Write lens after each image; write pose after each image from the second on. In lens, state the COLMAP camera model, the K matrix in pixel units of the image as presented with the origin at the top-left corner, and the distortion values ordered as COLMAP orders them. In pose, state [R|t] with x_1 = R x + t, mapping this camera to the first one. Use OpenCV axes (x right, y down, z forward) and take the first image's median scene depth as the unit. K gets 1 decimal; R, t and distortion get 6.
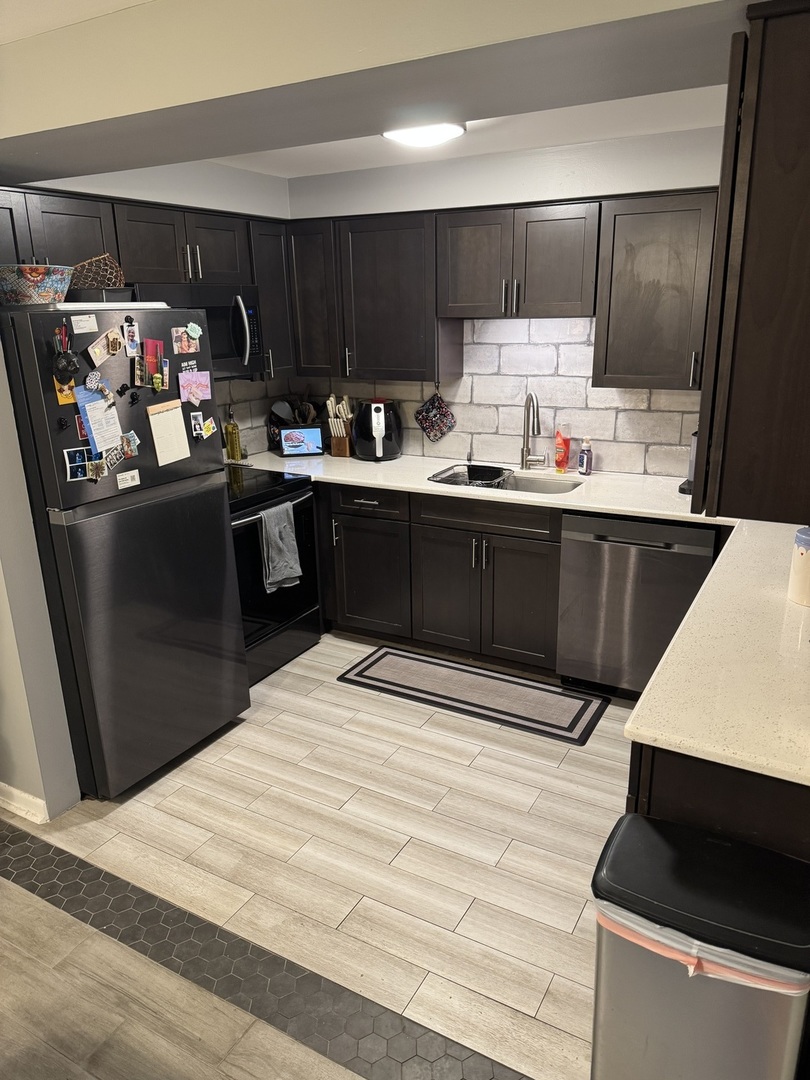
lens RADIAL K [[754.3, 0, 406.3], [0, 754.3, 546.2], [0, 0, 1]] dist [0.067527, -0.082966]
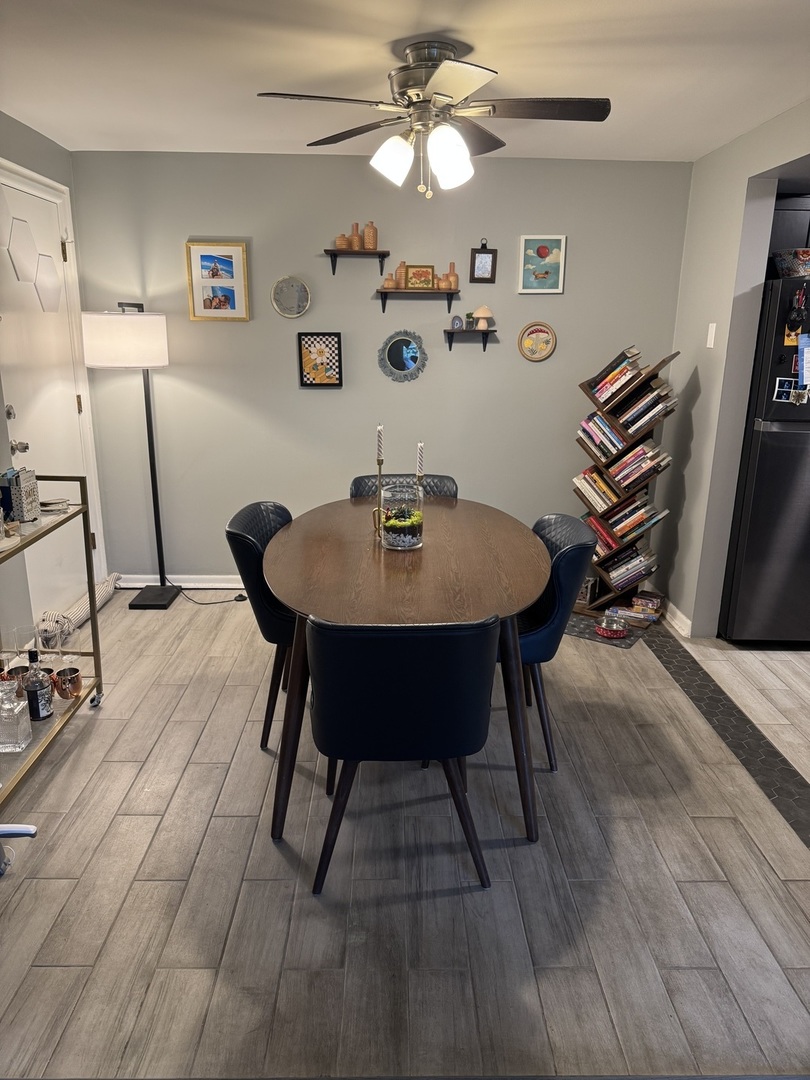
lens RADIAL K [[754.3, 0, 404.2], [0, 754.3, 546.5], [0, 0, 1]] dist [0.067527, -0.082966]
pose [[0.511592, 0.273267, -0.814616, 0.434357], [-0.279373, 0.949467, 0.143052, 0.160424], [0.812542, 0.154397, 0.562083, -0.313481]]
